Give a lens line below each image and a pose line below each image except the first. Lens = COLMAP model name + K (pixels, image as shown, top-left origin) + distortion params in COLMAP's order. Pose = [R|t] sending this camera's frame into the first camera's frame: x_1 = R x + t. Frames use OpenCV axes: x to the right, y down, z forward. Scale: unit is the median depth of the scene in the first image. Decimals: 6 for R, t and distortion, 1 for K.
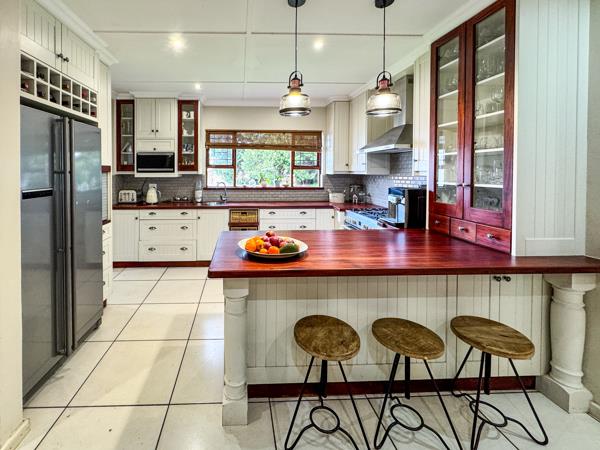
lens RADIAL K [[281.0, 0, 300.1], [0, 281.0, 191.8], [0, 0, 1]] dist [-0.001125, -0.000114]
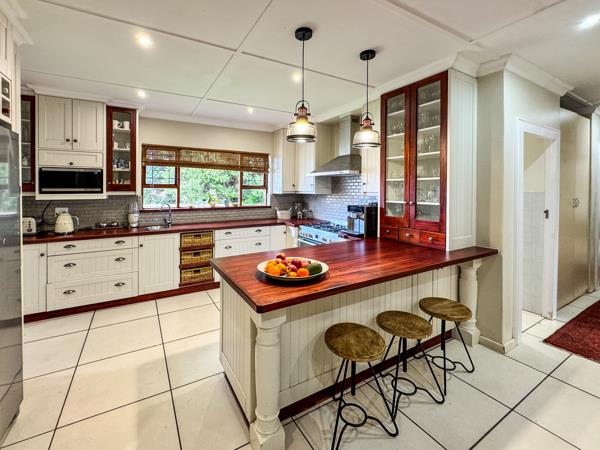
lens RADIAL K [[247.2, 0, 299.6], [0, 247.2, 204.0], [0, 0, 1]] dist [-0.000376, 0.000005]
pose [[0.891559, -0.027008, 0.452099, -0.266177], [0.029028, 0.999576, 0.002468, -0.023325], [-0.451974, 0.010923, 0.891964, 0.100671]]
